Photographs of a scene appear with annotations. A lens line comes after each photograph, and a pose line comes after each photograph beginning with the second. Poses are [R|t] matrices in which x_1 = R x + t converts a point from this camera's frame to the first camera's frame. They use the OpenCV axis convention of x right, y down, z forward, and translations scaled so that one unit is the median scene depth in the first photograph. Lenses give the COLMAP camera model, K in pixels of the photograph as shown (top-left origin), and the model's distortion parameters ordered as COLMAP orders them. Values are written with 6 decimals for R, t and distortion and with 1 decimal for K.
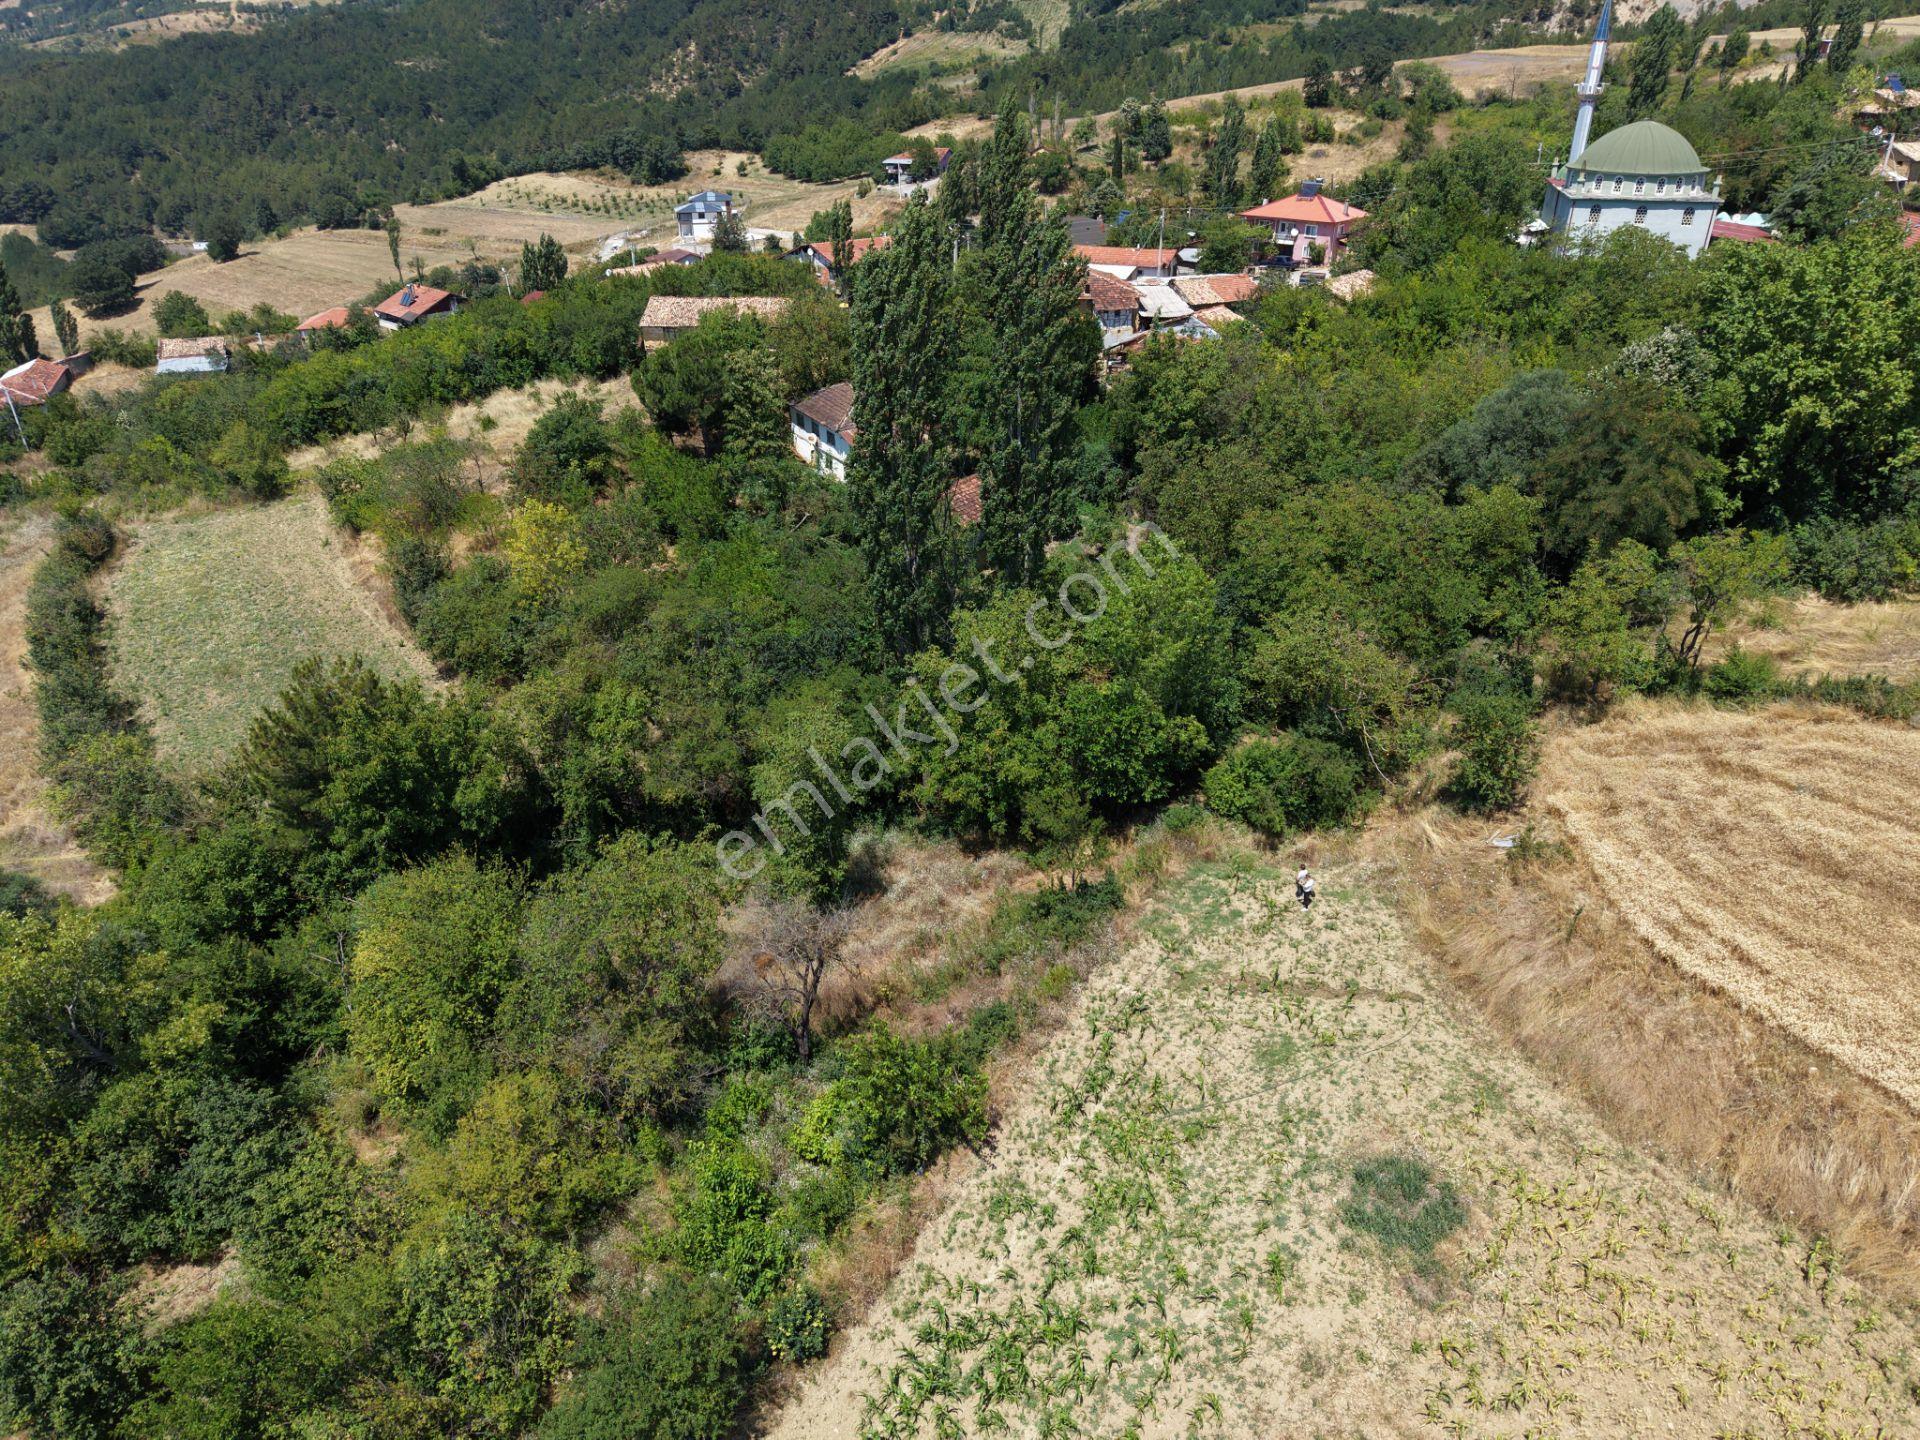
lens RADIAL K [[1285.3, 0, 957.0], [0, 1285.3, 719.9], [0, 0, 1]] dist [0.022635, -0.020116]
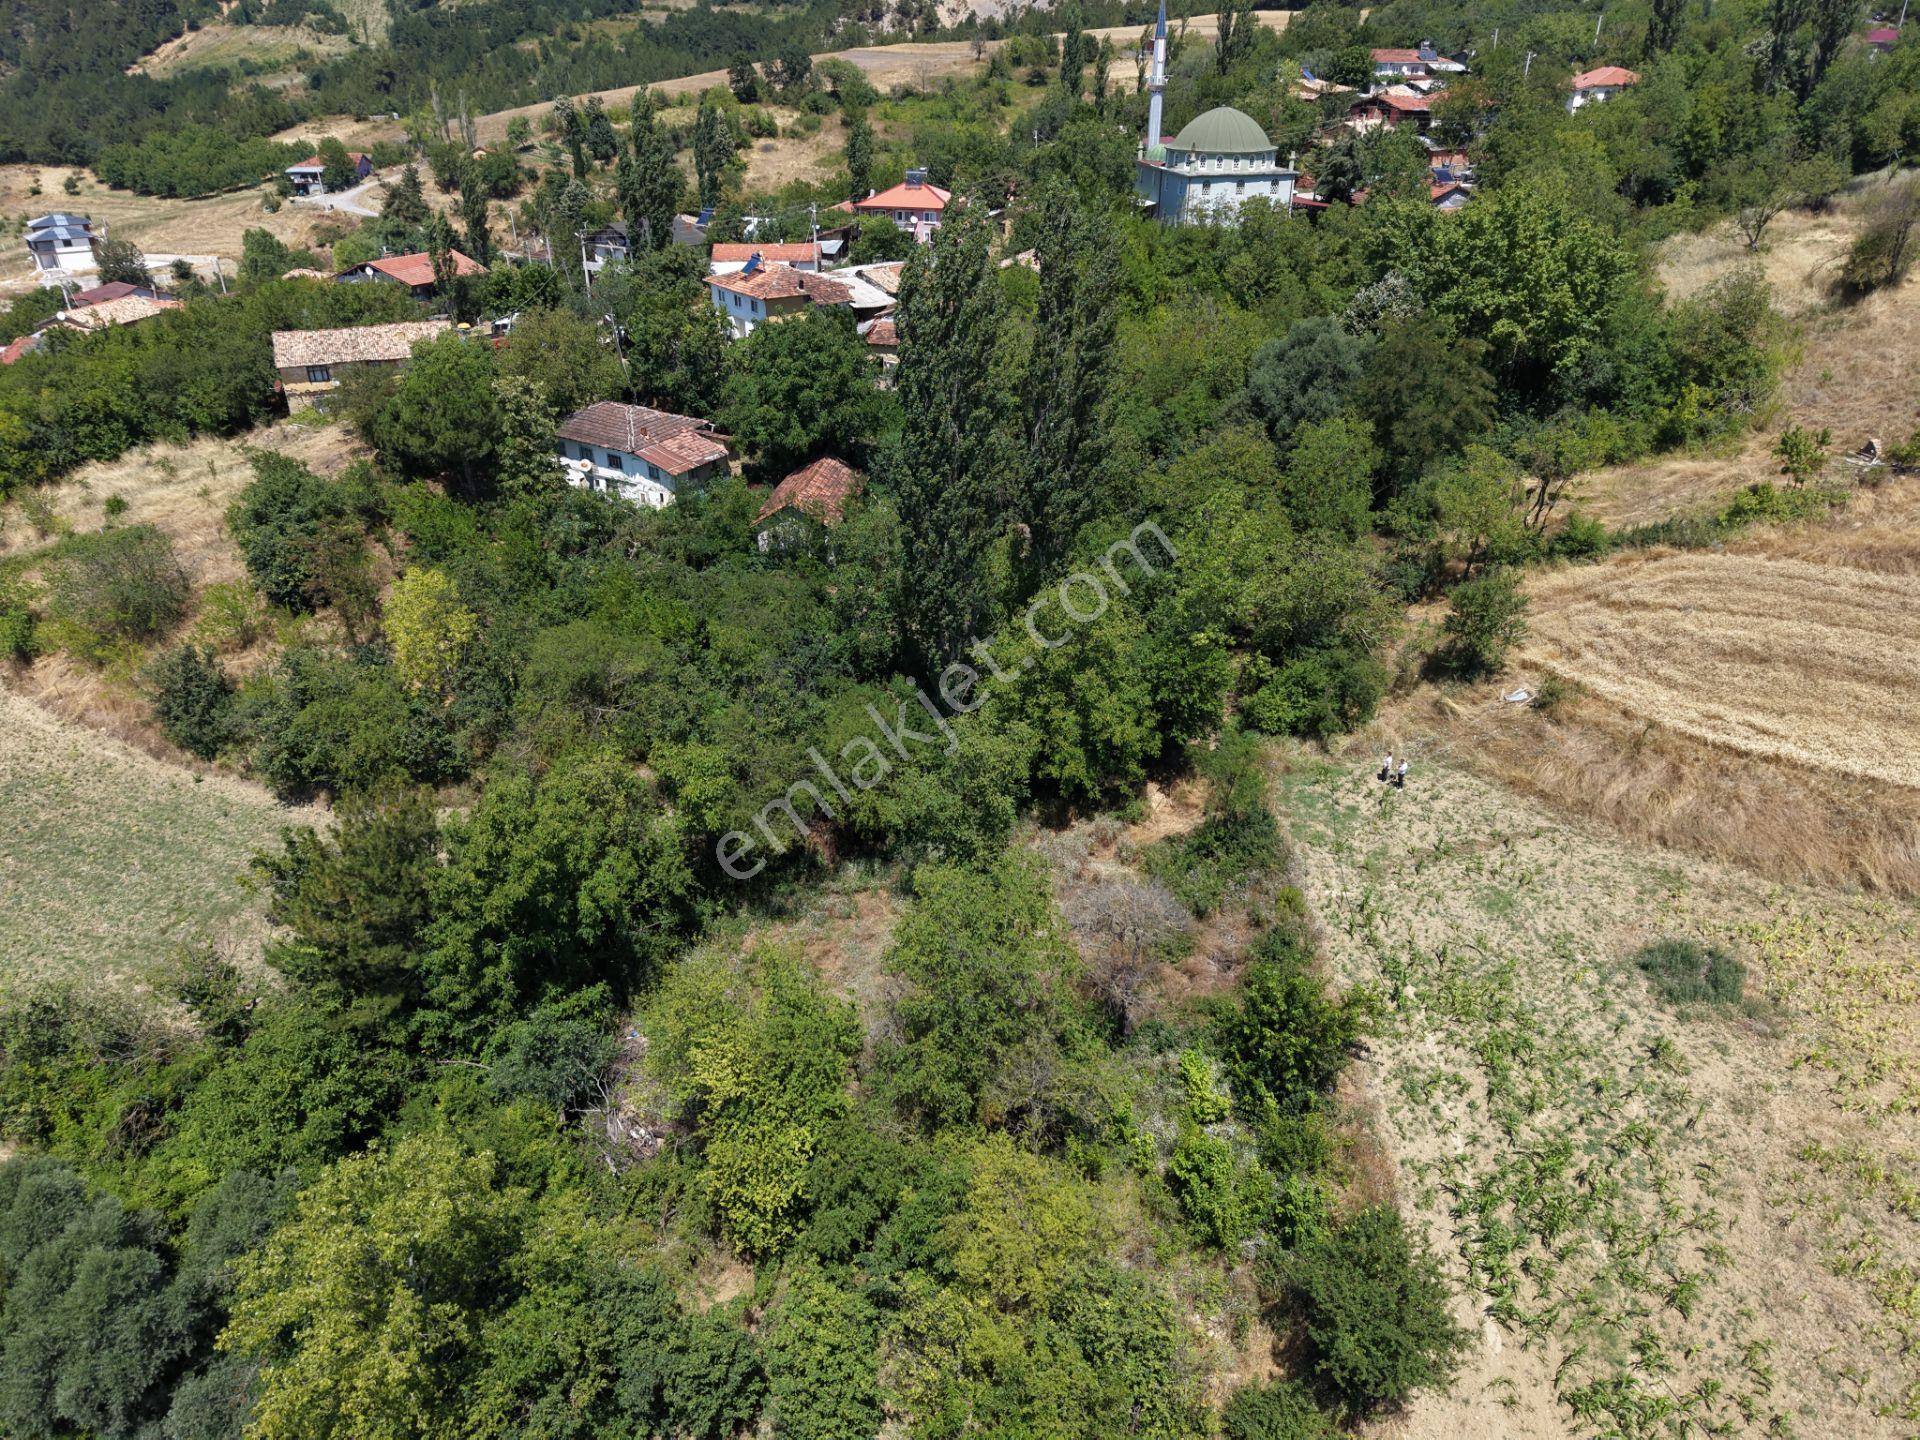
lens RADIAL K [[1285.3, 0, 957.0], [0, 1285.3, 719.9], [0, 0, 1]] dist [0.022635, -0.020116]
pose [[0.886680, -0.212687, 0.410564, -0.286302], [0.211994, 0.976100, 0.047820, -0.028176], [-0.410922, 0.044636, 0.910577, 0.057855]]
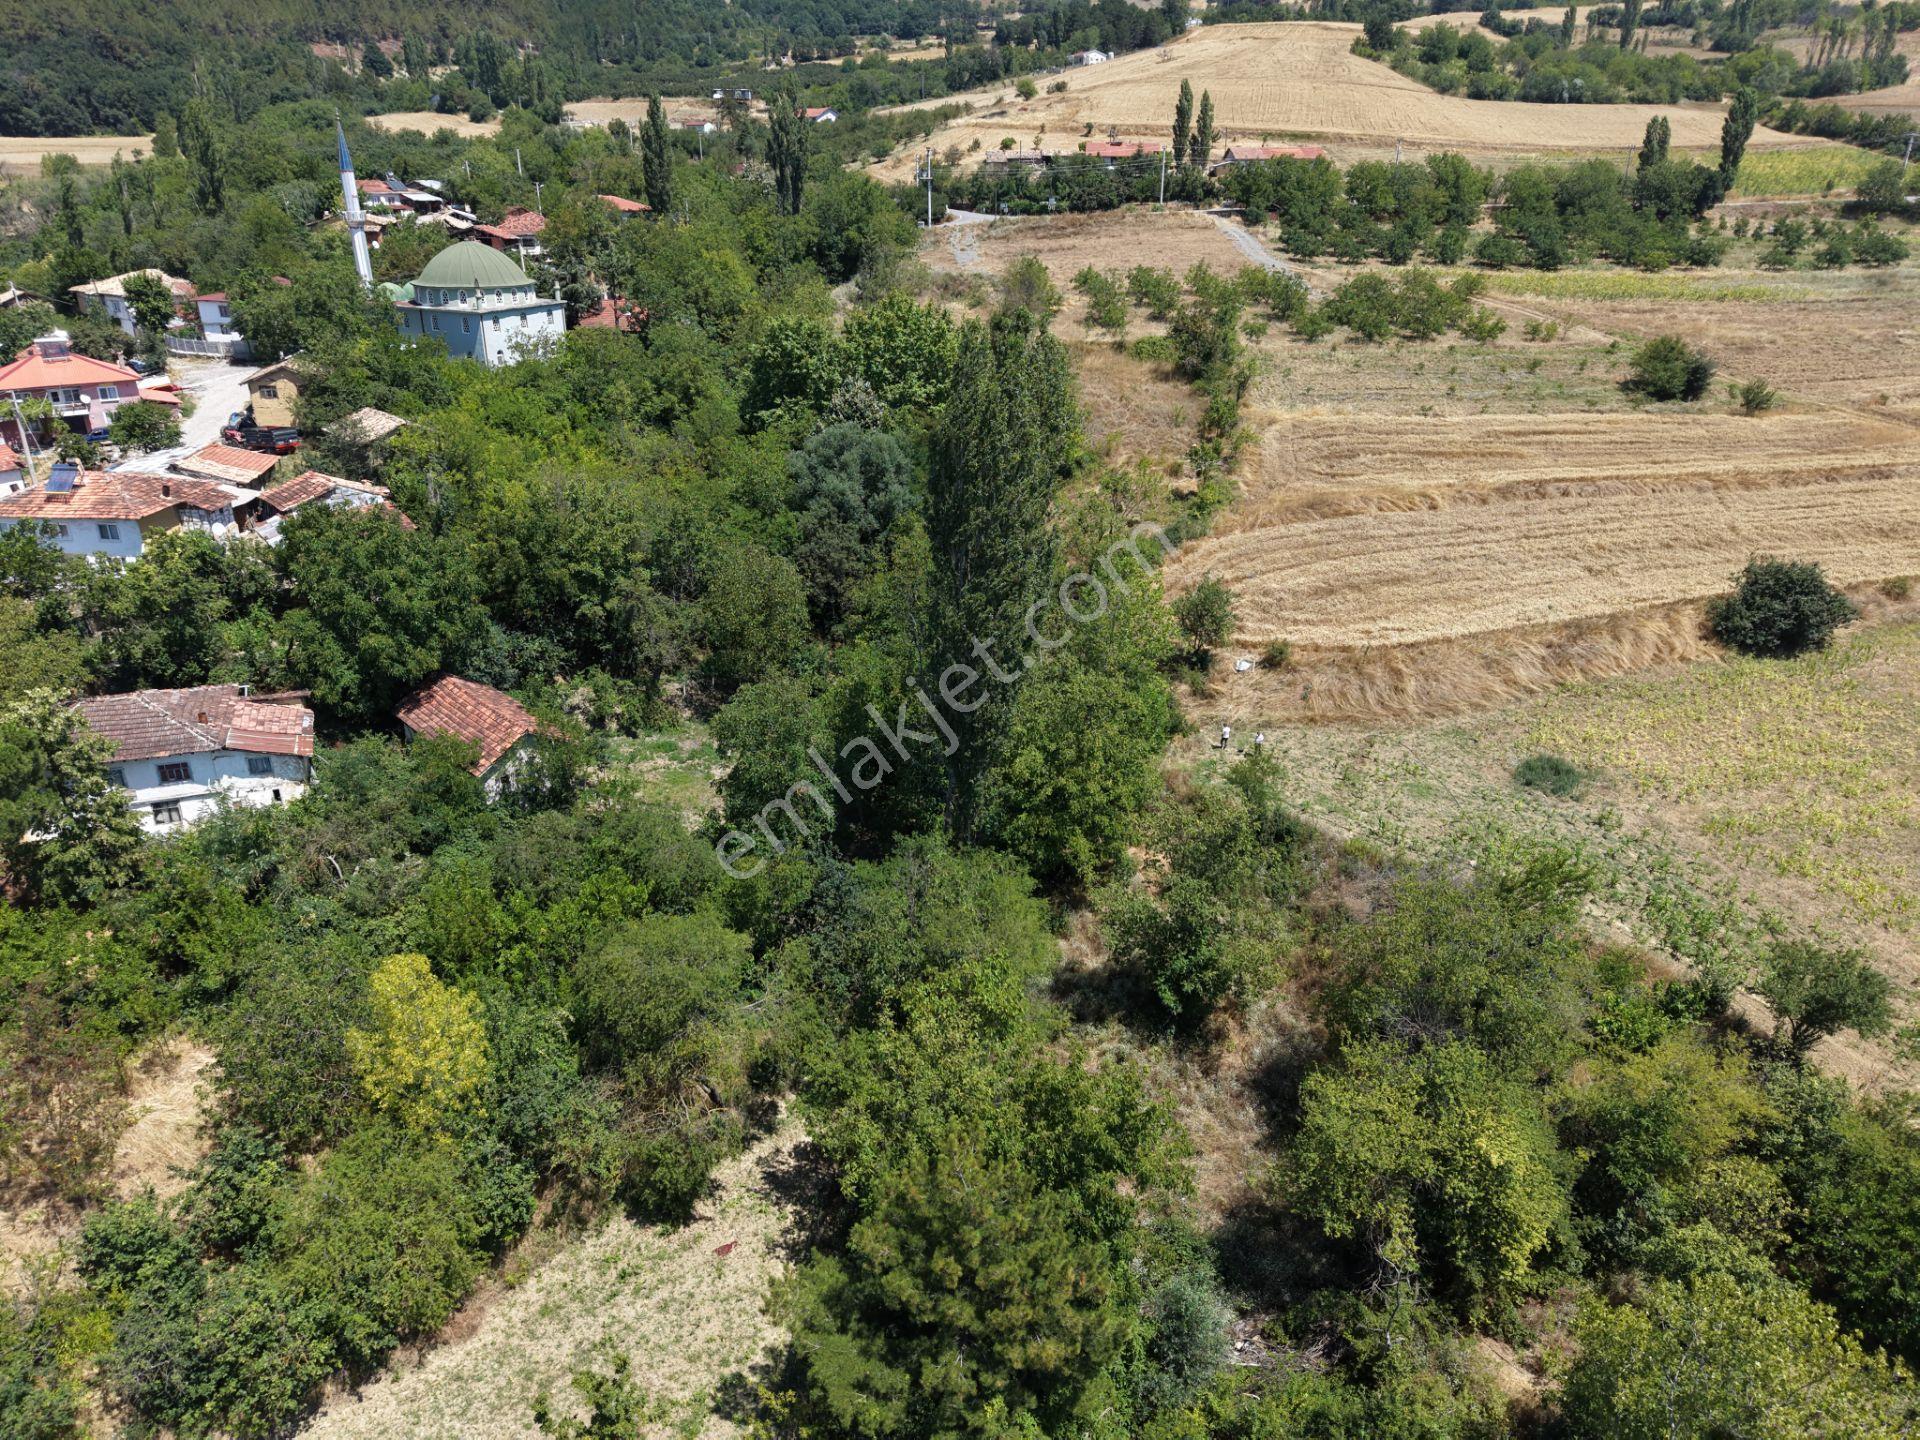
lens RADIAL K [[1287.9, 0, 956.4], [0, 1287.9, 715.5], [0, 0, 1]] dist [0.020760, -0.015420]
pose [[0.176985, -0.381061, 0.907452, -0.566856], [0.456310, 0.848695, 0.267391, -0.226824], [-0.872042, 0.366755, 0.324089, 0.429683]]
